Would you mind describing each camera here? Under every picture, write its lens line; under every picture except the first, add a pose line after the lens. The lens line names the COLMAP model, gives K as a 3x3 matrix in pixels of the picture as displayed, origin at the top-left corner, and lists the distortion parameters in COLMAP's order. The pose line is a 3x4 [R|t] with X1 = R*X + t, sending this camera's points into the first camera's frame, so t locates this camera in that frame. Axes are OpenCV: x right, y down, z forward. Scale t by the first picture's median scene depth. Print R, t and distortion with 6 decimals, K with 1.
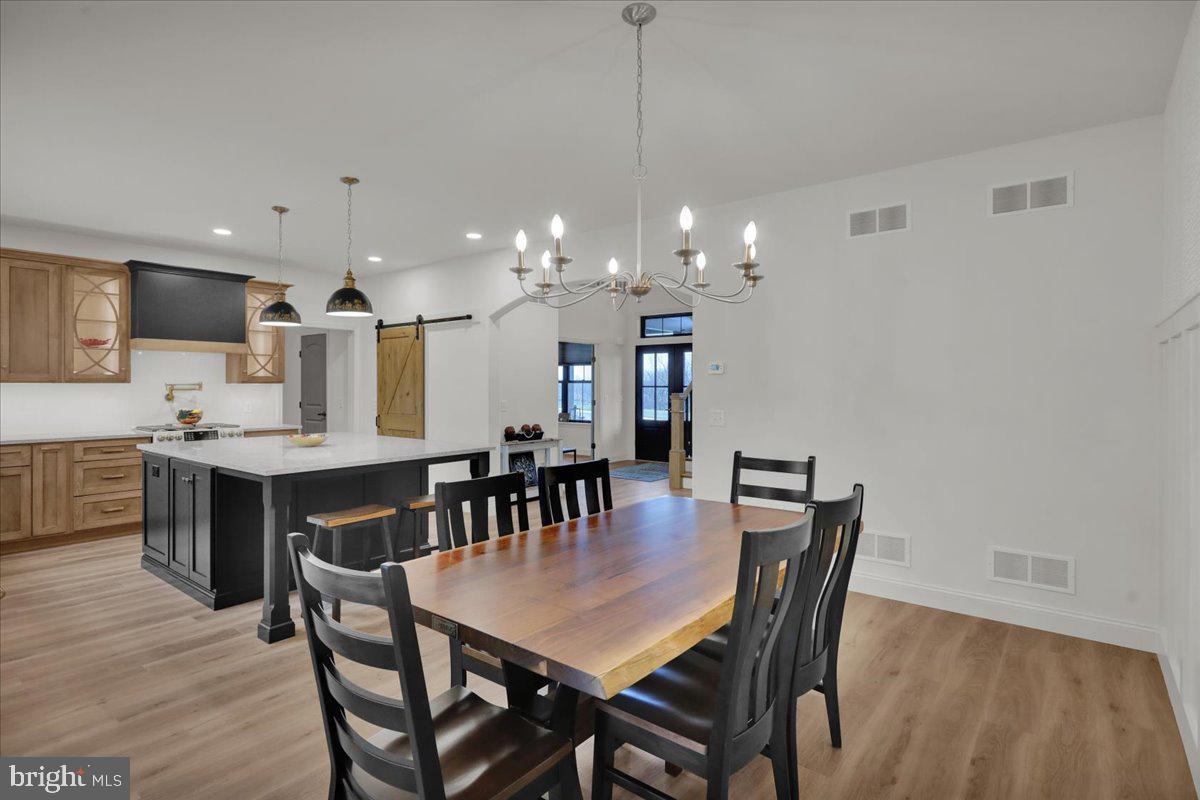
lens RADIAL K [[597.9, 0, 597.3], [0, 597.9, 392.6], [0, 0, 1]] dist [-0.000025, -0.000039]
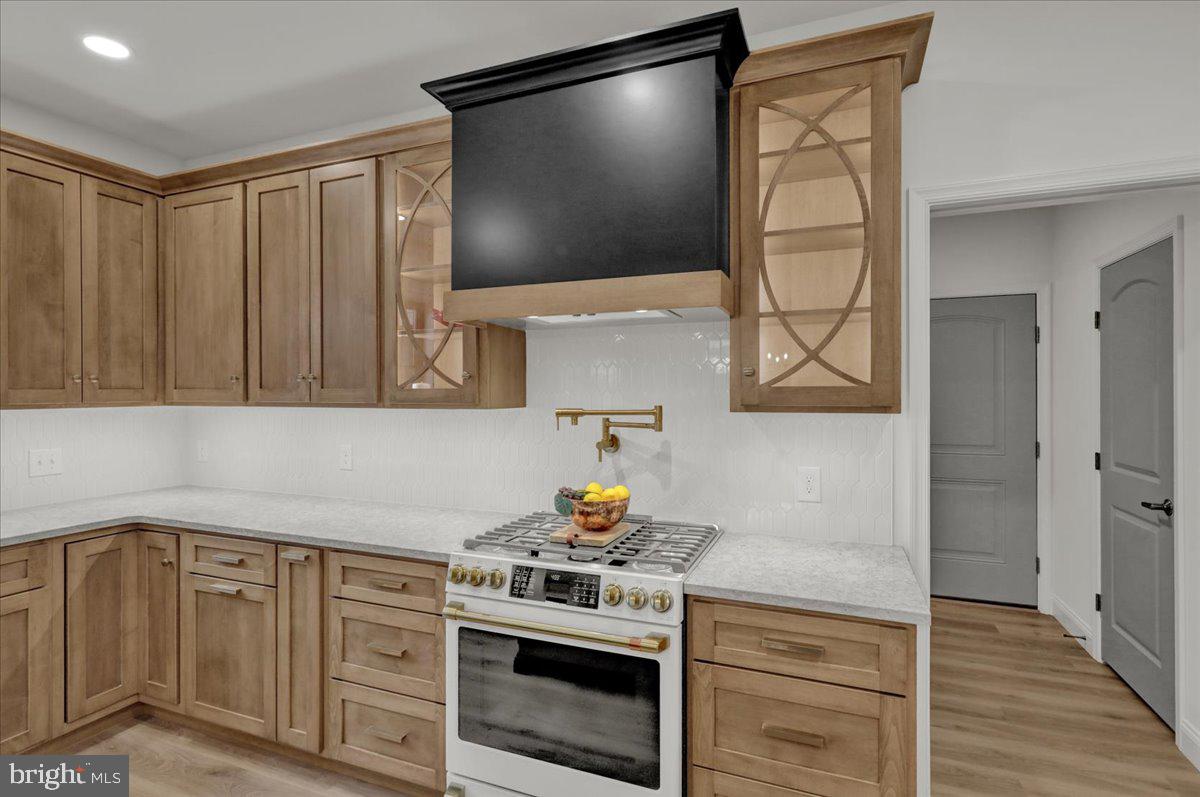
lens RADIAL K [[597.9, 0, 597.3], [0, 597.9, 391.1], [0, 0, 1]] dist [-0.000025, -0.000039]
pose [[0.281270, -0.002247, -0.959626, -0.389310], [-0.011410, 0.999919, -0.005685, -0.027717], [0.959561, 0.012549, 0.281221, 1.004766]]
